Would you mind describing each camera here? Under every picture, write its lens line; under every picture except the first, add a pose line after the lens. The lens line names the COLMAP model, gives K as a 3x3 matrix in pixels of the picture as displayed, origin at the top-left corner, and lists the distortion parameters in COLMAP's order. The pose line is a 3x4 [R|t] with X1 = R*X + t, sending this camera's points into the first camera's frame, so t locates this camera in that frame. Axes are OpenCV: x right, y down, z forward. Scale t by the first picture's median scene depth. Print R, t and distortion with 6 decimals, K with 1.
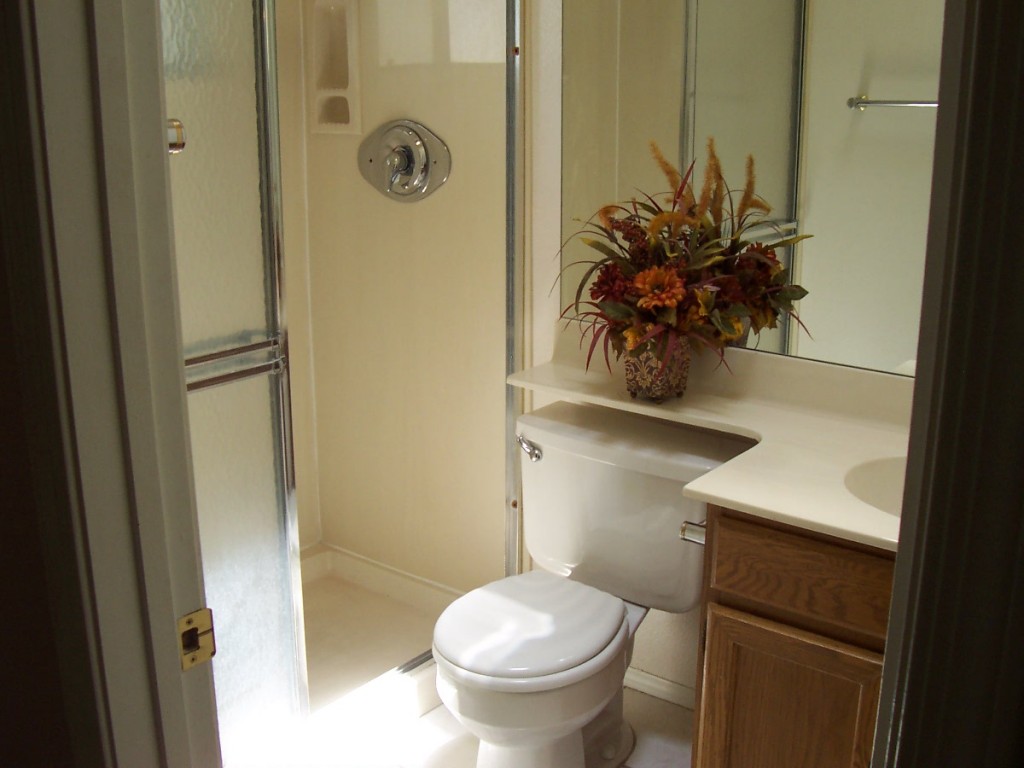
lens RADIAL K [[1116.1, 0, 512.0], [0, 1116.1, 384.0], [0, 0, 1]] dist [-0.177412, 0.166243]
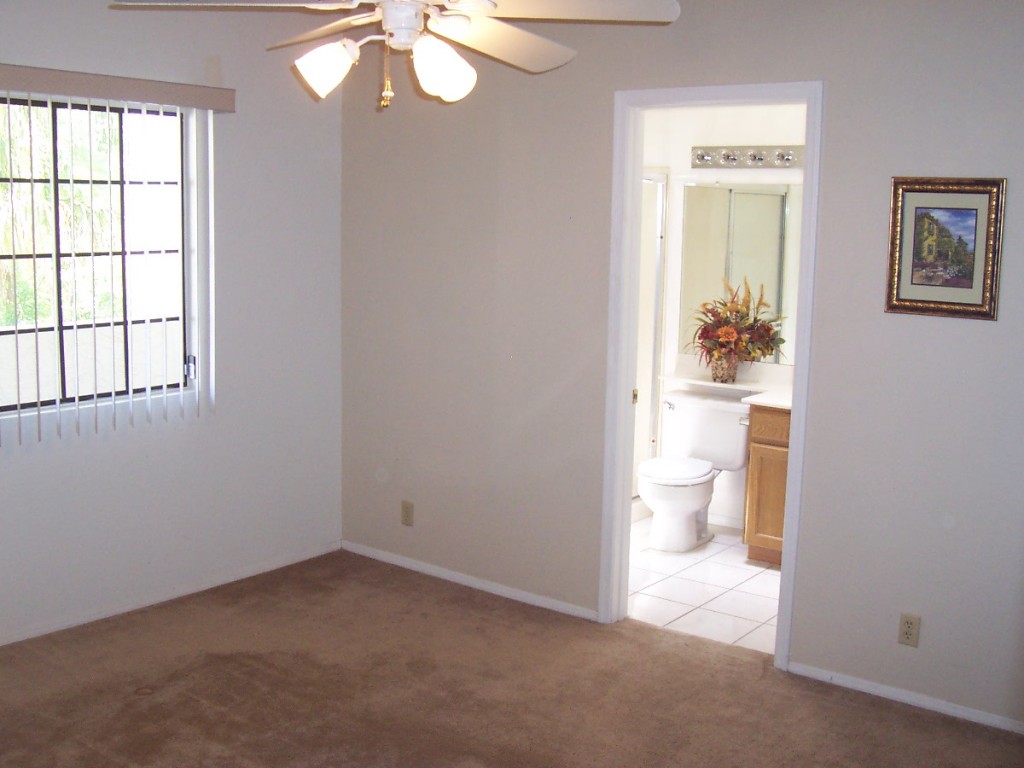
lens RADIAL K [[1116.1, 0, 512.0], [0, 1116.1, 384.0], [0, 0, 1]] dist [-0.177412, 0.166243]
pose [[0.999758, 0.019168, 0.010820, -0.365352], [-0.017735, 0.992640, -0.119796, 0.321396], [-0.013037, 0.119575, 0.992740, -1.421041]]
